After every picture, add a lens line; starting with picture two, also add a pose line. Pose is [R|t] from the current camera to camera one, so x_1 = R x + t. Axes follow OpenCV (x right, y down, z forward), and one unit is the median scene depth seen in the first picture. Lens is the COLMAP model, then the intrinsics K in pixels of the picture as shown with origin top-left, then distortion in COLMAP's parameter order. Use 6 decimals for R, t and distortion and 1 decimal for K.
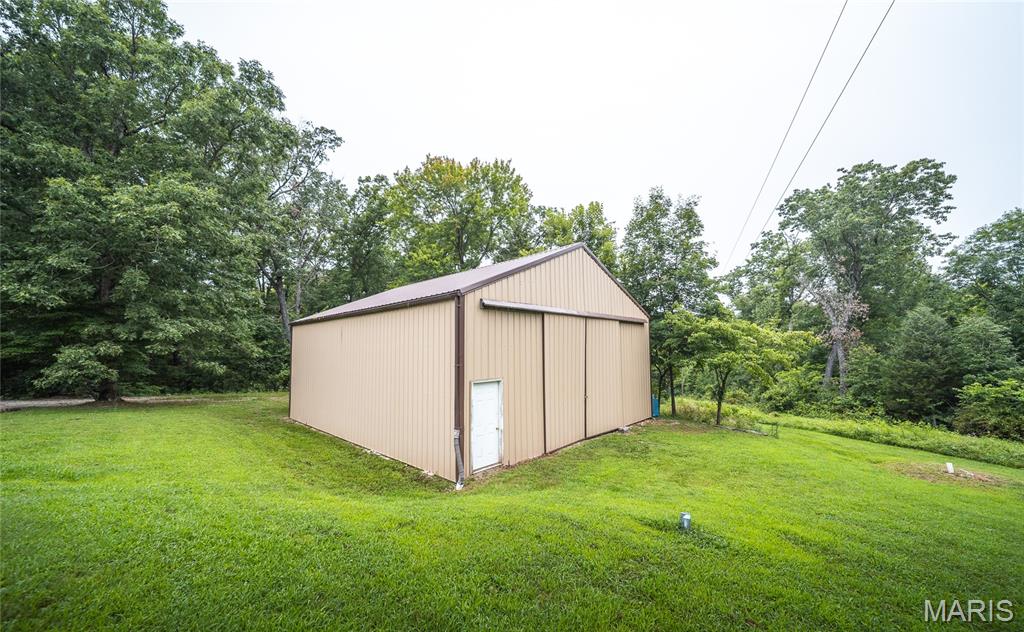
lens RADIAL K [[363.2, 0, 511.3], [0, 363.2, 327.5], [0, 0, 1]] dist [0.000185, -0.000004]
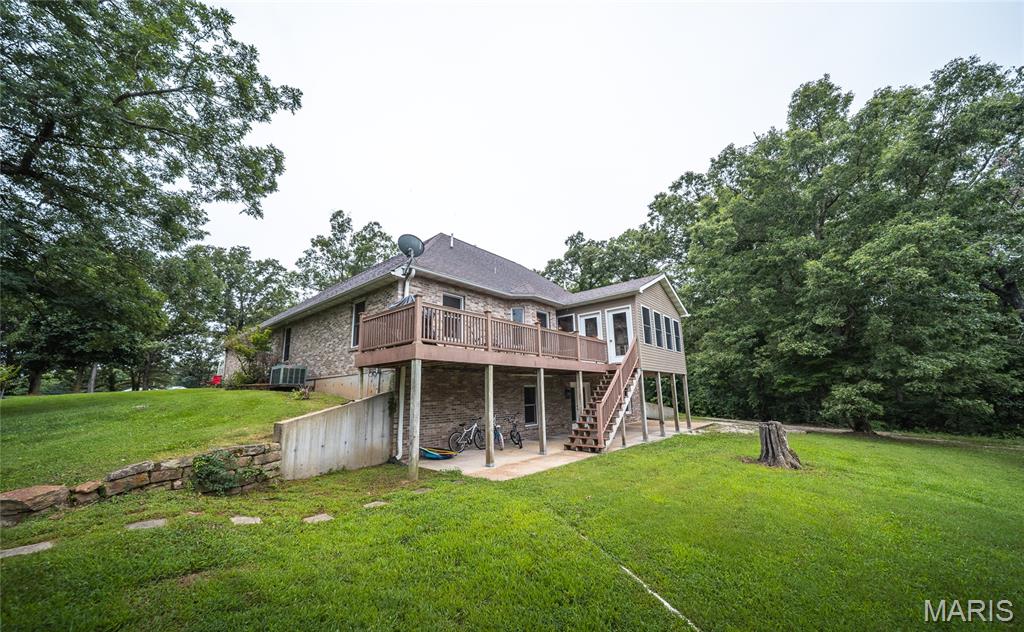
lens RADIAL K [[363.2, 0, 511.3], [0, 363.2, 327.5], [0, 0, 1]] dist [0.000185, -0.000004]
pose [[0.114944, -0.172168, -0.978338, -0.074328], [0.082224, 0.983136, -0.163351, -0.031632], [0.989963, -0.061667, 0.127162, -0.265889]]
